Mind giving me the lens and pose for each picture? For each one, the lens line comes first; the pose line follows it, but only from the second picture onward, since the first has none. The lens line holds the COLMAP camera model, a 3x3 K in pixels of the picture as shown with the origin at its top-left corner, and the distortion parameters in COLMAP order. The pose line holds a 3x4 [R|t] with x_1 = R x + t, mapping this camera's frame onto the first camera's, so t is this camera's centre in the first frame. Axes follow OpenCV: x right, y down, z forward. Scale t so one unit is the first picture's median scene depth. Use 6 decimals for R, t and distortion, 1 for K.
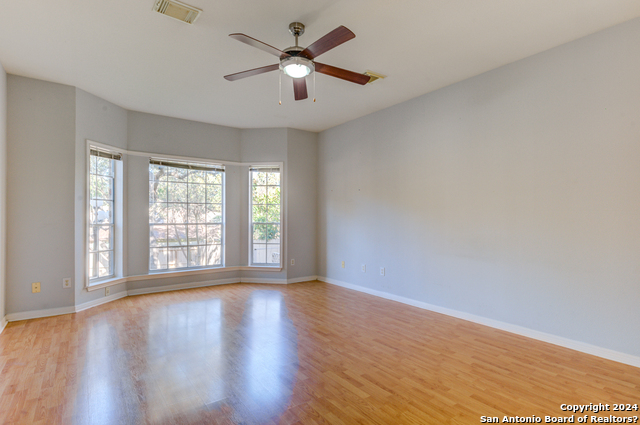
lens RADIAL K [[331.9, 0, 321.2], [0, 331.9, 218.1], [0, 0, 1]] dist [-0.000720, -0.000114]
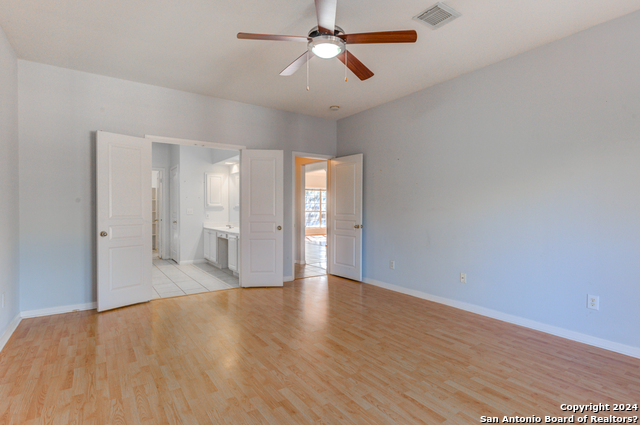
lens RADIAL K [[331.9, 0, 321.2], [0, 331.9, 218.1], [0, 0, 1]] dist [-0.000720, -0.000114]
pose [[-0.999554, -0.005596, 0.029349, -0.083289], [-0.004658, 0.999480, 0.031921, -0.008705], [-0.029512, 0.031770, -0.999059, 1.846335]]
